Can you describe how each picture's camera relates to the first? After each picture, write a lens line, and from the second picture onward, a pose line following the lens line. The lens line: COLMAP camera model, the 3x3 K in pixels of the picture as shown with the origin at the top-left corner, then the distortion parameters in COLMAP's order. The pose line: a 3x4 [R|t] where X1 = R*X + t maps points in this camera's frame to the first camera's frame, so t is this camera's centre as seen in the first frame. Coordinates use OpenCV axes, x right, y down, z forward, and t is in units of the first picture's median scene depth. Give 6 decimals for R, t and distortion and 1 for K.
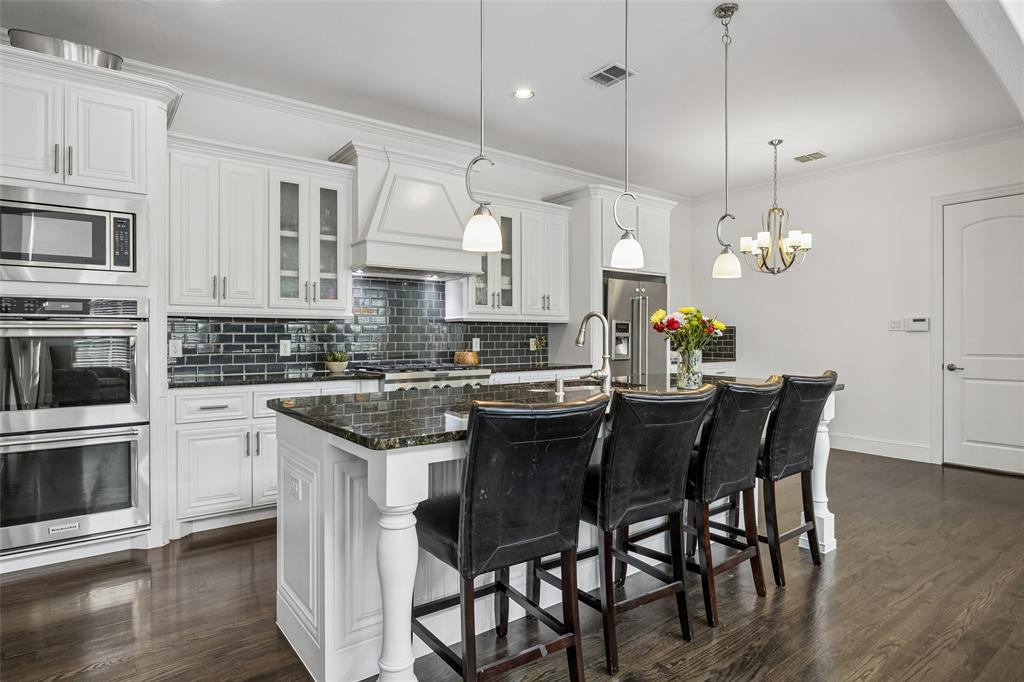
lens RADIAL K [[557.5, 0, 509.9], [0, 557.5, 335.9], [0, 0, 1]] dist [0.000475, -0.000647]
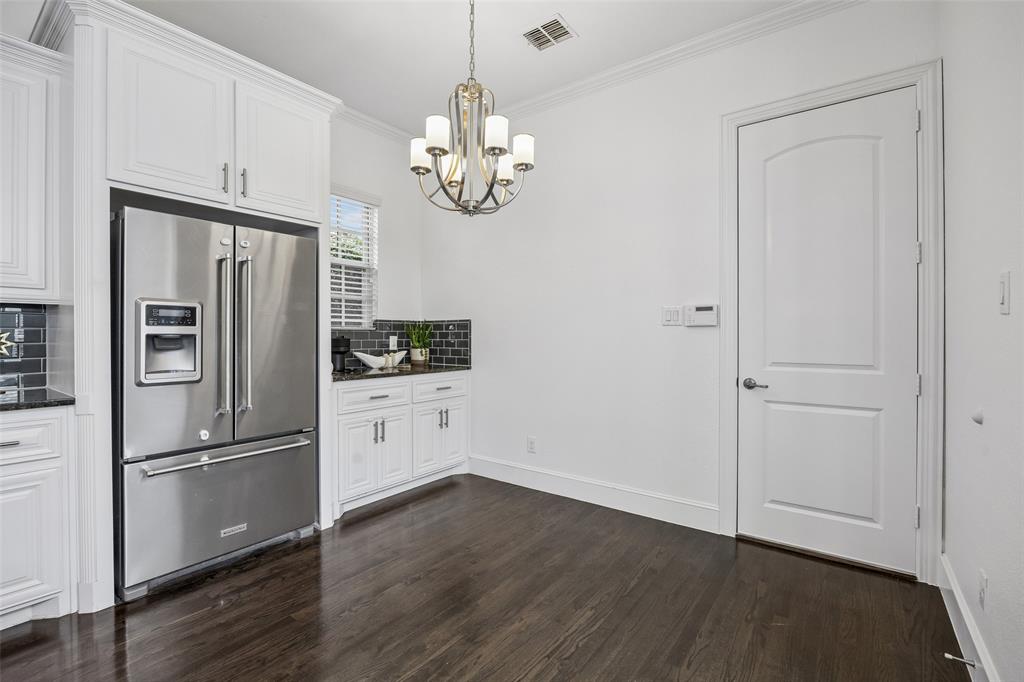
lens RADIAL K [[459.5, 0, 512.5], [0, 459.5, 333.4], [0, 0, 1]] dist [-0.007411, -0.000470]
pose [[0.961646, 0.000272, 0.274292, 0.399221], [0.000032, 0.999999, -0.001103, 0.000540], [-0.274293, 0.001070, 0.961646, 0.584714]]
